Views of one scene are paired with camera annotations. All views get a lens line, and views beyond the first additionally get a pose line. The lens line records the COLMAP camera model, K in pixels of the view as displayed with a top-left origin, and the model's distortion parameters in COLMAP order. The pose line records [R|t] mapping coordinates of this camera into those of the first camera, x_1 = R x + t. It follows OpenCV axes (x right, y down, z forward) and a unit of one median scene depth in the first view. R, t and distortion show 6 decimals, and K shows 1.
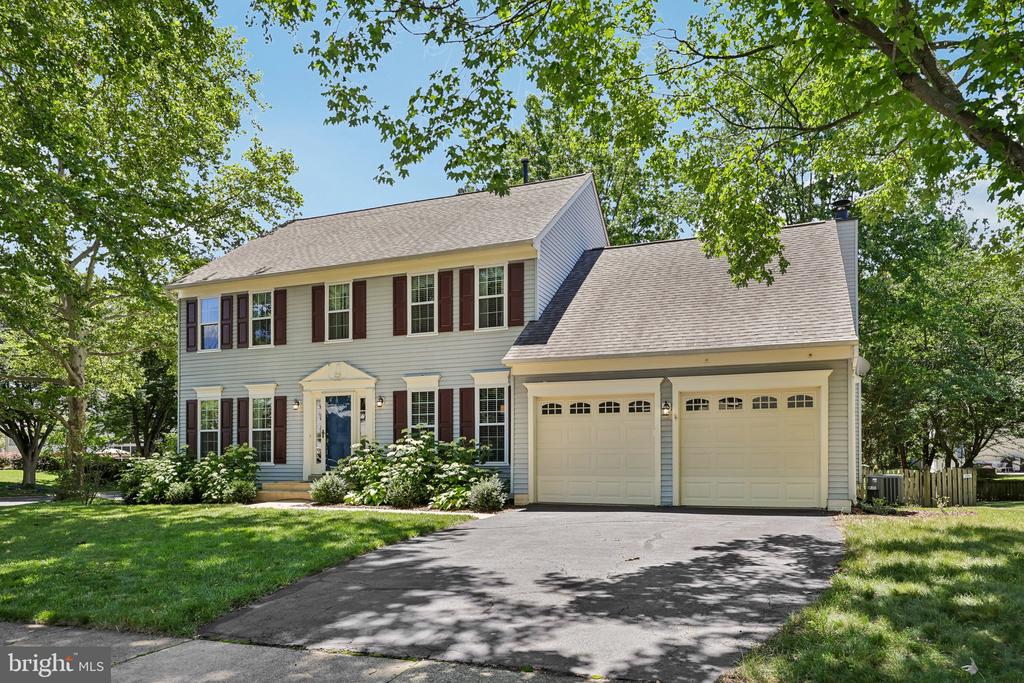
lens RADIAL K [[715.6, 0, 512.0], [0, 715.6, 341.5], [0, 0, 1]] dist [0.005956, 0.001846]
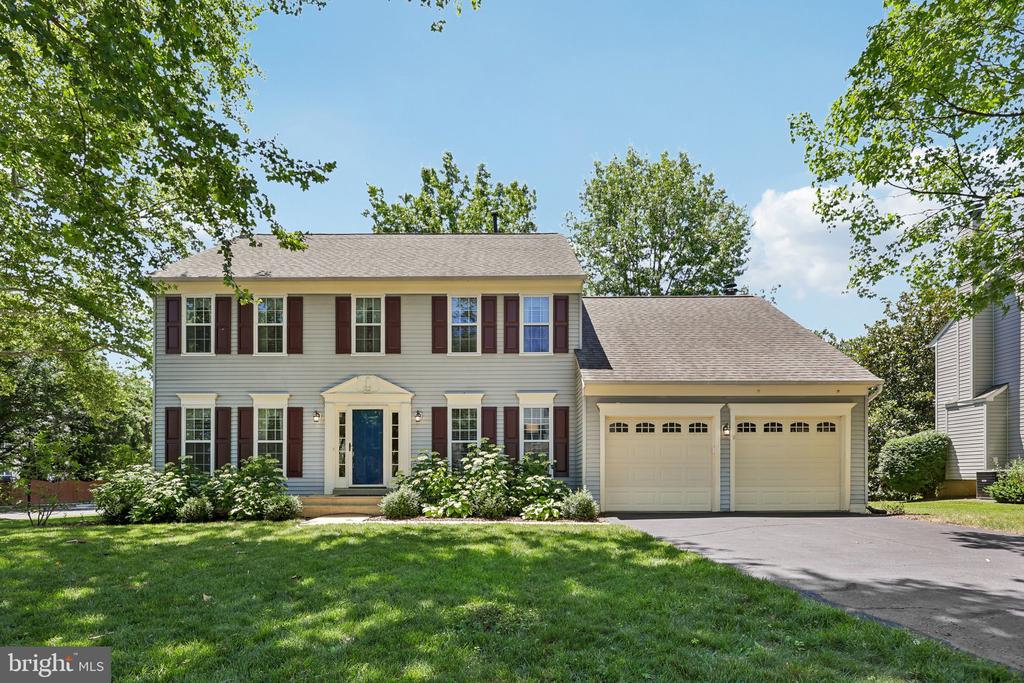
lens RADIAL K [[605.4, 0, 511.6], [0, 605.4, 374.2], [0, 0, 1]] dist [0.001843, 0.000047]
pose [[0.931528, 0.058929, 0.358863, -0.374980], [-0.059061, 0.998198, -0.010607, 0.025480], [-0.358841, -0.011314, 0.933330, 0.145270]]
